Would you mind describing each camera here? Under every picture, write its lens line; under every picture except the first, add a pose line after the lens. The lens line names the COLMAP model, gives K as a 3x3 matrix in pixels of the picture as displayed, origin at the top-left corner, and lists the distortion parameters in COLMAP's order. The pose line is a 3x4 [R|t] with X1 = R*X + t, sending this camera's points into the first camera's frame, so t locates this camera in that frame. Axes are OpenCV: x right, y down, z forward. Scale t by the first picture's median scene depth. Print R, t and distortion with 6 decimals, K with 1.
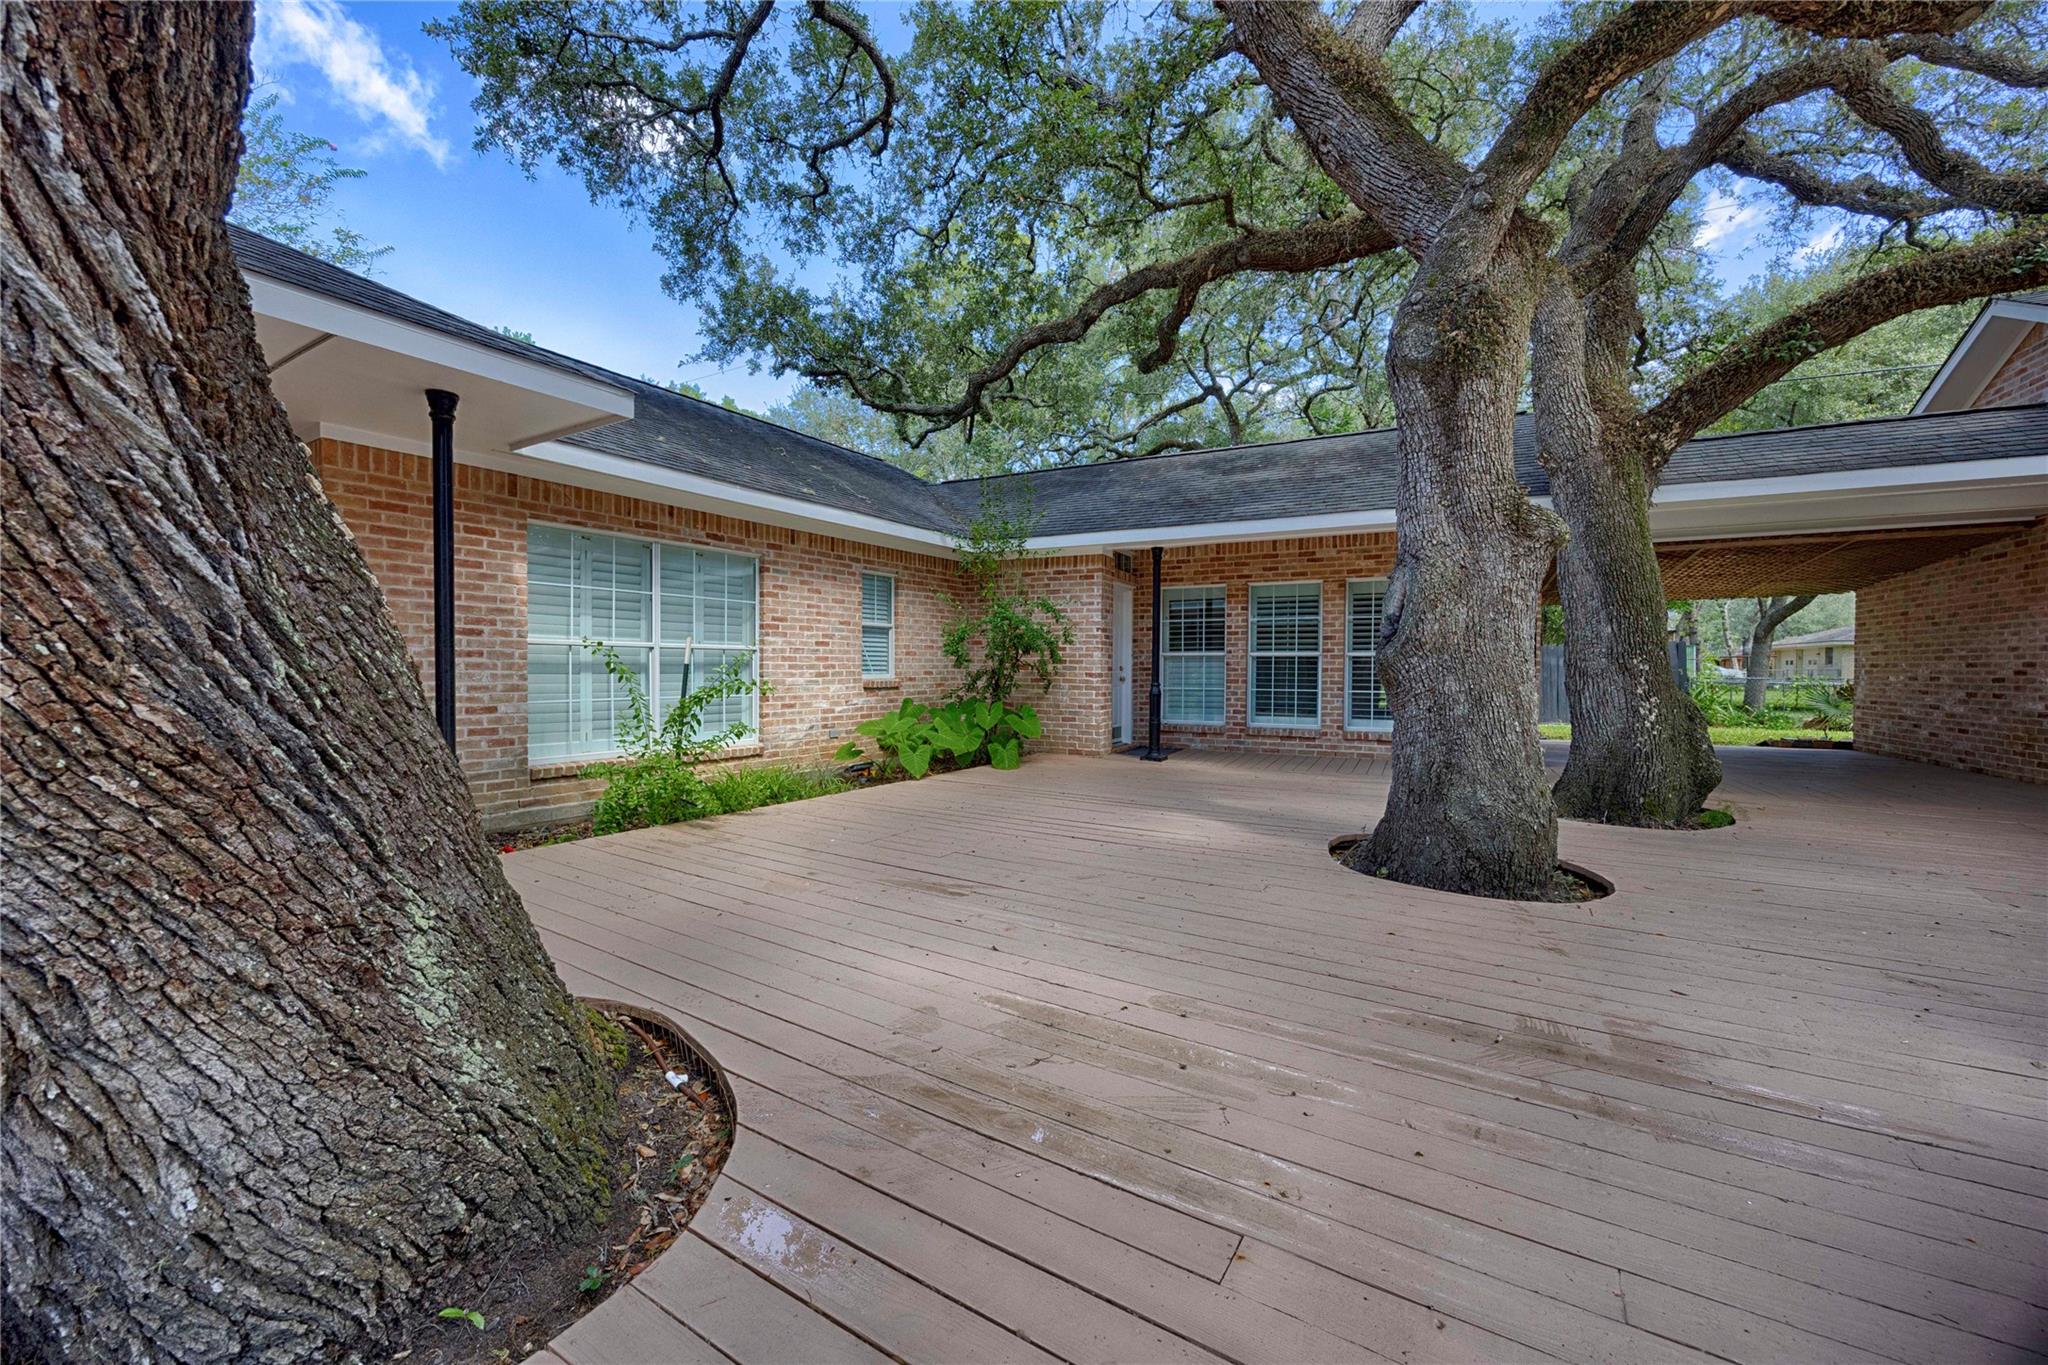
lens RADIAL K [[742.5, 0, 1024.0], [0, 742.5, 682.5], [0, 0, 1]] dist [0.000110, 0.000069]
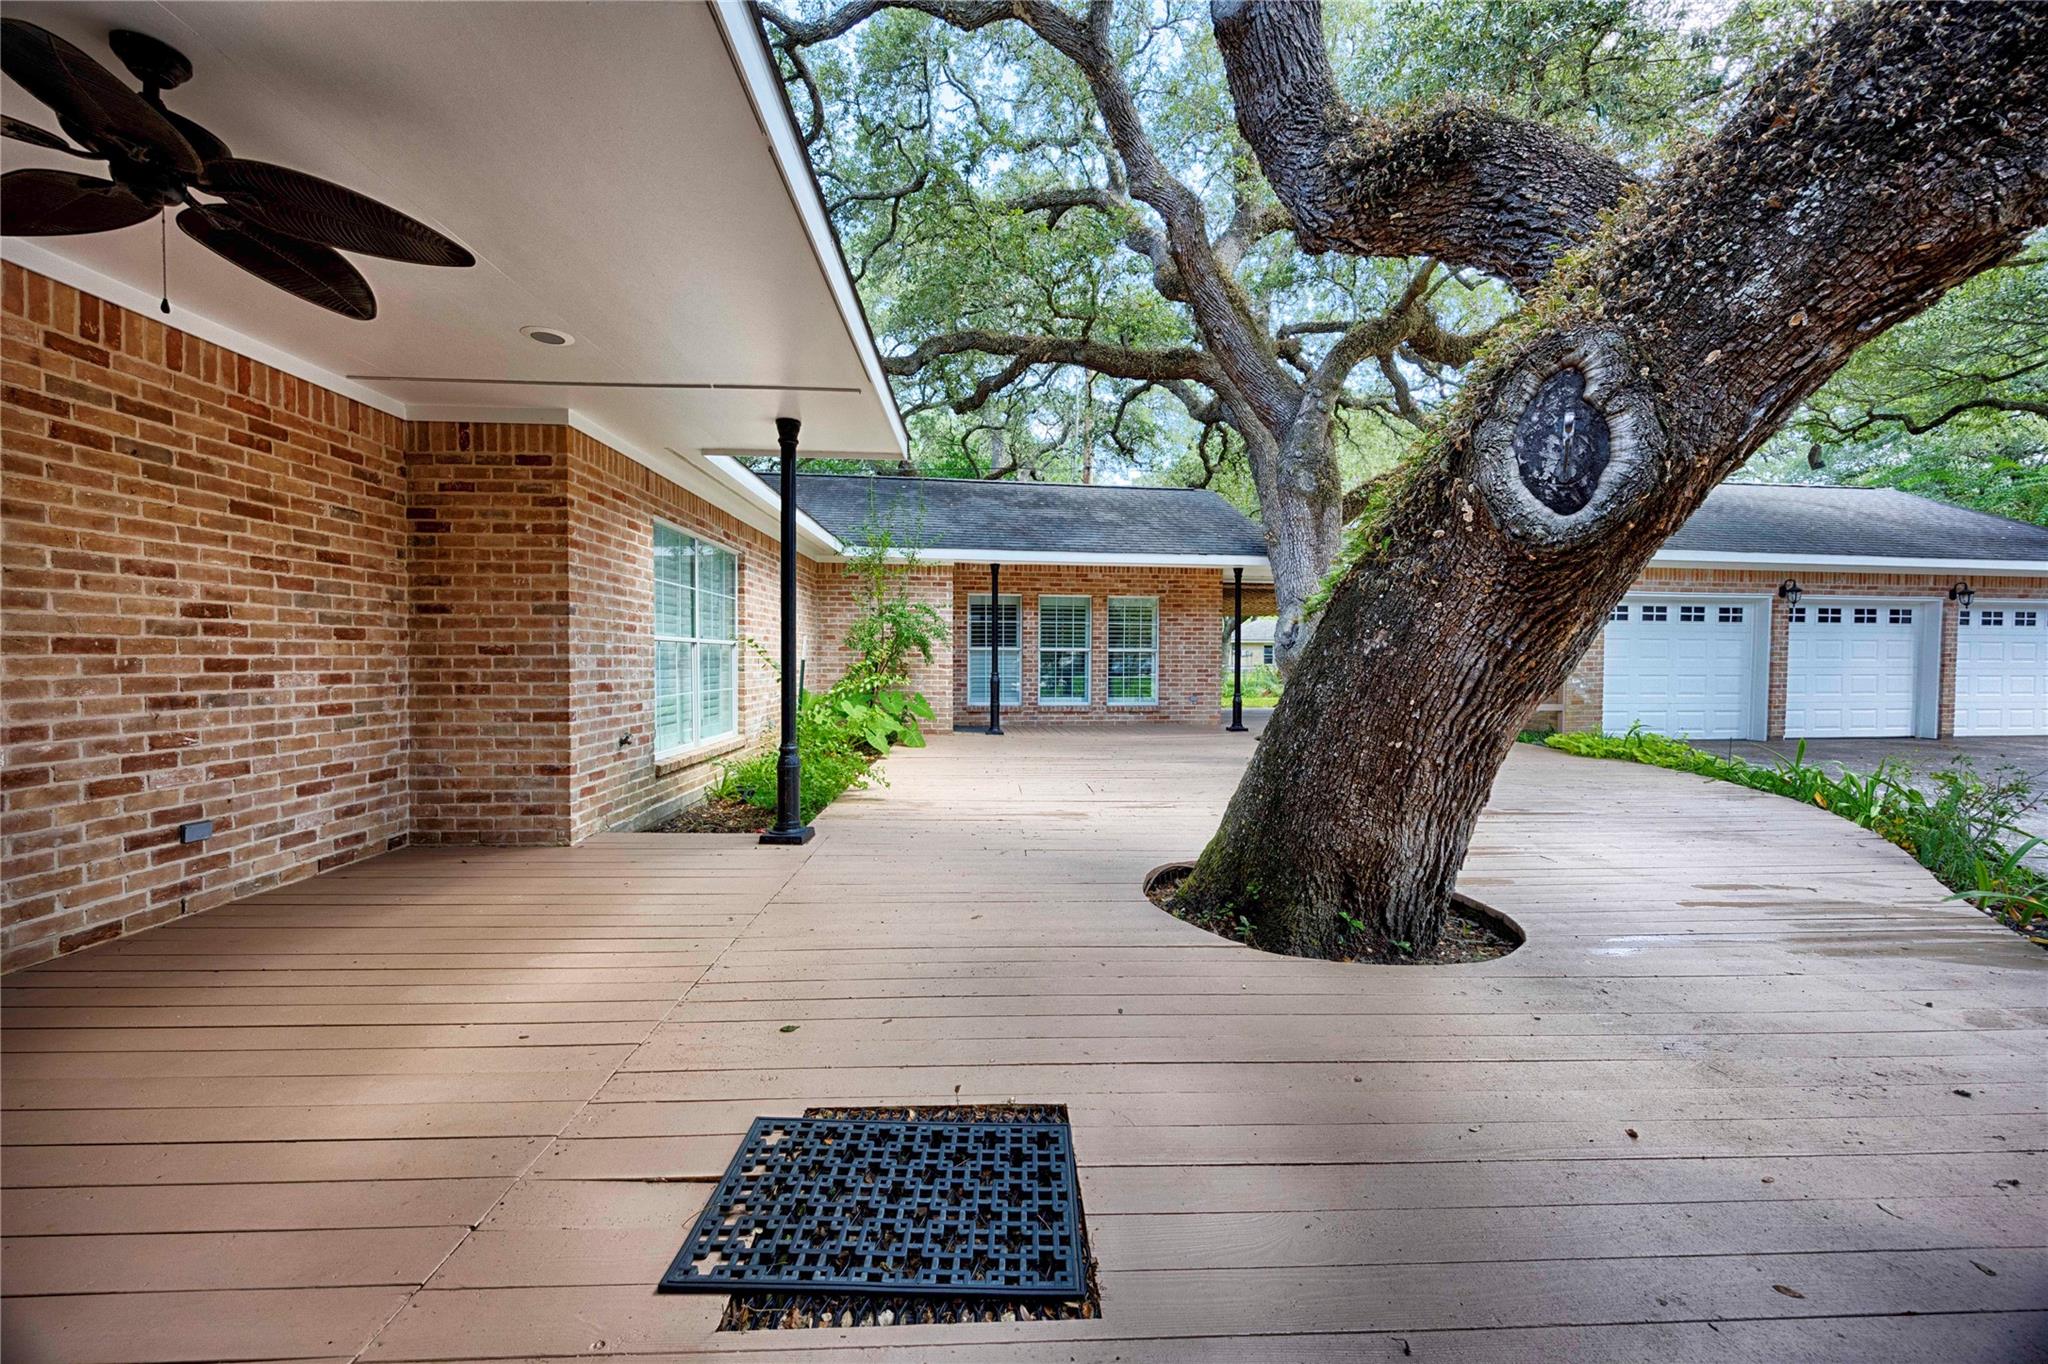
lens RADIAL K [[742.5, 0, 1024.0], [0, 742.5, 682.0], [0, 0, 1]] dist [0.000110, 0.000069]
pose [[0.833898, -0.016485, 0.551672, -0.597923], [0.007176, 0.999793, 0.019030, -0.008401], [-0.551872, -0.011910, 0.833844, -0.084054]]
